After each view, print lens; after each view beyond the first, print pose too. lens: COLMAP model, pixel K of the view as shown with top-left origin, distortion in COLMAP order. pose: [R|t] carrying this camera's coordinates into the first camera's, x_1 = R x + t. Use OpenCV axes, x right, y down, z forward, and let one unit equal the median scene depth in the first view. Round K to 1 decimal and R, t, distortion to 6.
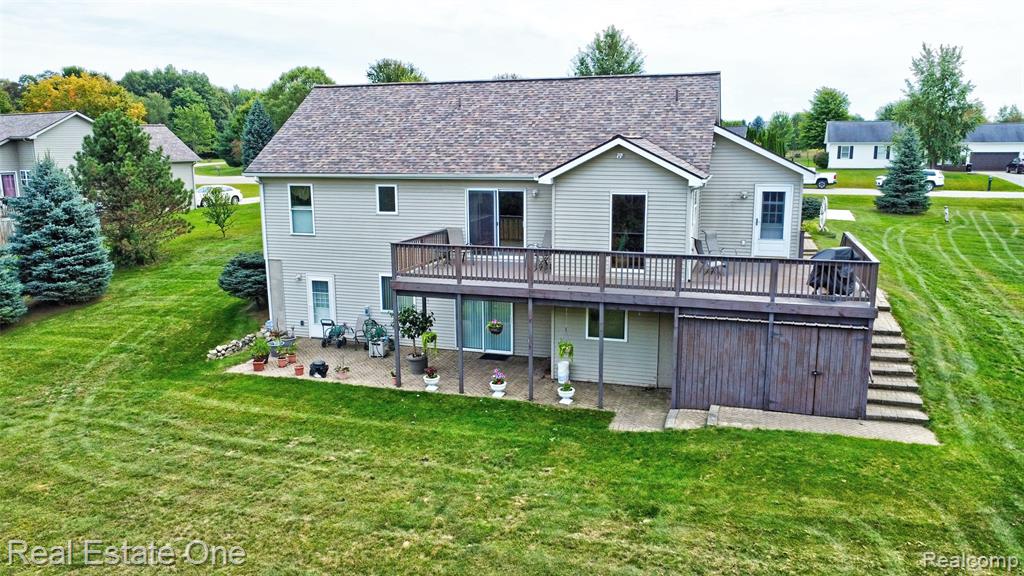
lens RADIAL K [[743.0, 0, 512.0], [0, 743.0, 288.0], [0, 0, 1]] dist [-0.031281, -0.003735]
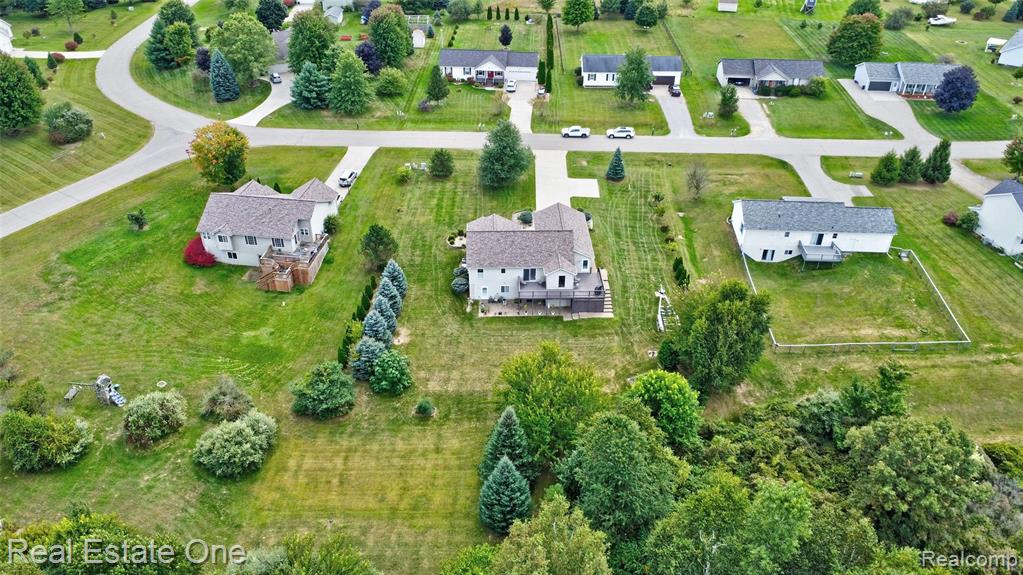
lens RADIAL K [[759.2, 0, 511.5], [0, 759.2, 287.5], [0, 0, 1]] dist [-0.034964, -0.002338]
pose [[0.941701, -0.176074, 0.286701, -1.712964], [0.049889, 0.915787, 0.398554, -2.180467], [-0.332732, -0.361015, 0.871182, -3.546963]]
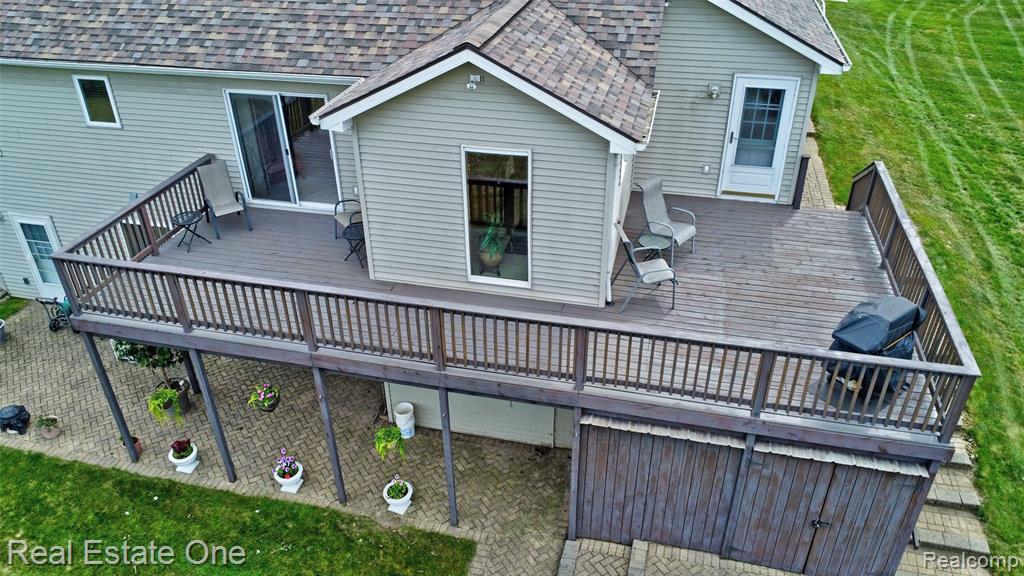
lens RADIAL K [[743.0, 0, 512.0], [0, 743.0, 288.0], [0, 0, 1]] dist [-0.031281, -0.003735]
pose [[0.997004, -0.045453, 0.062592, 0.130316], [0.019612, 0.931247, 0.363861, -0.223276], [-0.074827, -0.361543, 0.929348, 0.481671]]
